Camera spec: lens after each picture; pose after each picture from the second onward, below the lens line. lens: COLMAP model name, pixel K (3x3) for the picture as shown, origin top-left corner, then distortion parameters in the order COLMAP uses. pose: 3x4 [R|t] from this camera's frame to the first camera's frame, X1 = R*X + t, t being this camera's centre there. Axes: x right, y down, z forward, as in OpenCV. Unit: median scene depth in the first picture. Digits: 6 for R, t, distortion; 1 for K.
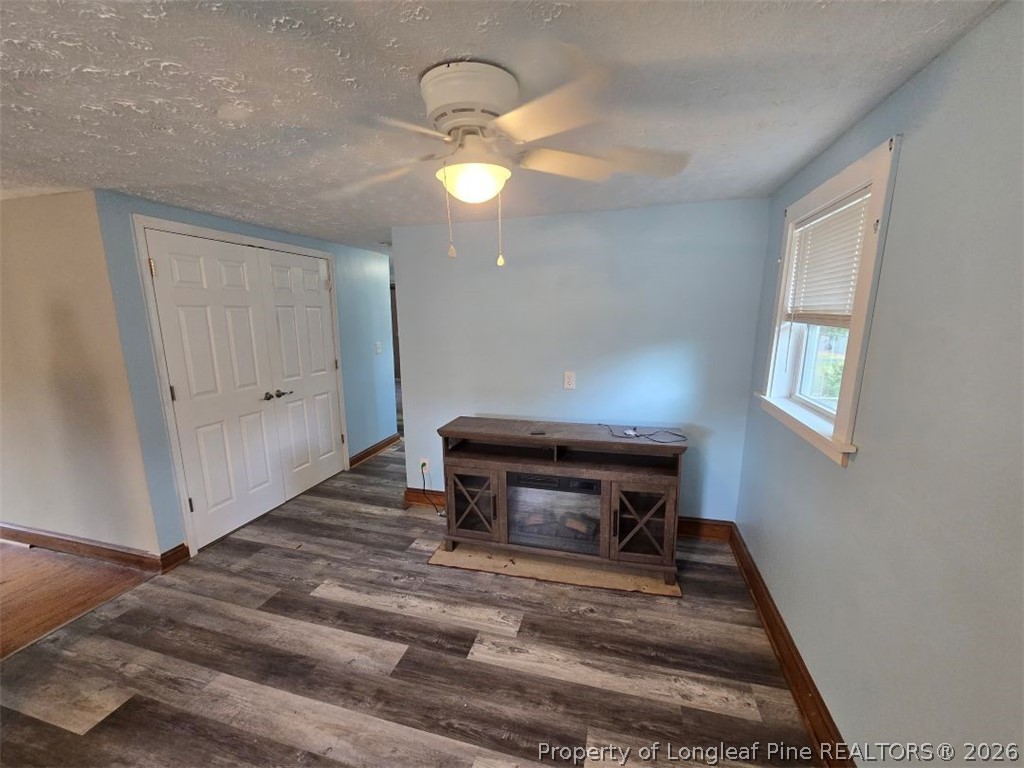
lens RADIAL K [[417.1, 0, 510.3], [0, 417.1, 396.9], [0, 0, 1]] dist [-0.002581, 0.000308]
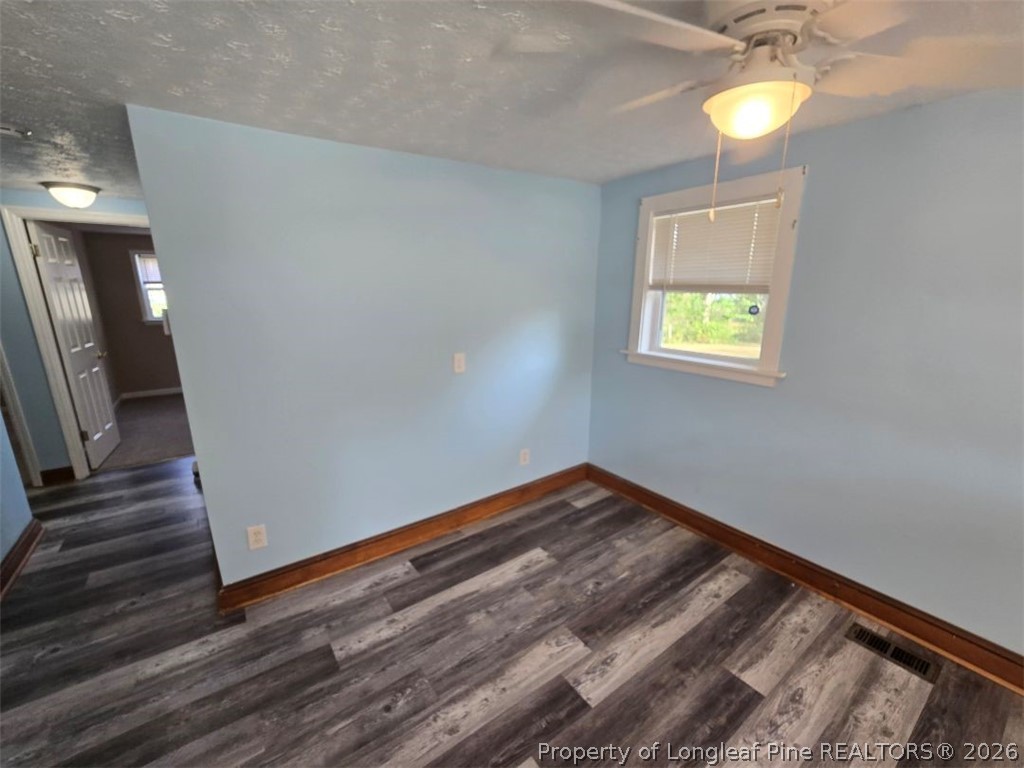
lens RADIAL K [[425.8, 0, 511.7], [0, 425.8, 395.1], [0, 0, 1]] dist [-0.002464, 0.000538]
pose [[0.628113, -0.188583, 0.754924, -0.602341], [0.150948, 0.981288, 0.119537, -0.082612], [-0.763341, 0.038871, 0.644826, 0.467937]]
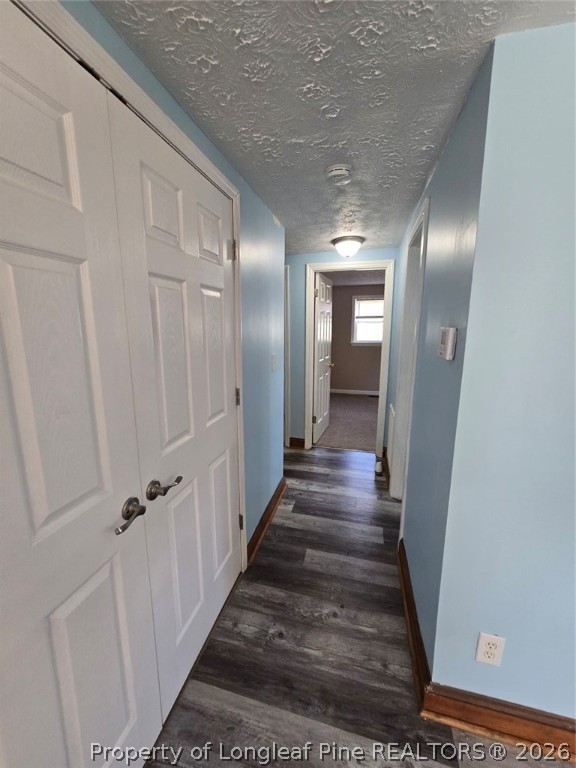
lens RADIAL K [[312.8, 0, 278.8], [0, 312.8, 382.3], [0, 0, 1]] dist [-0.002581, 0.000308]
pose [[0.999963, -0.000729, 0.008608, -0.637949], [0.000873, 0.999861, -0.016644, -0.154546], [-0.008594, 0.016651, 0.999824, 1.015777]]
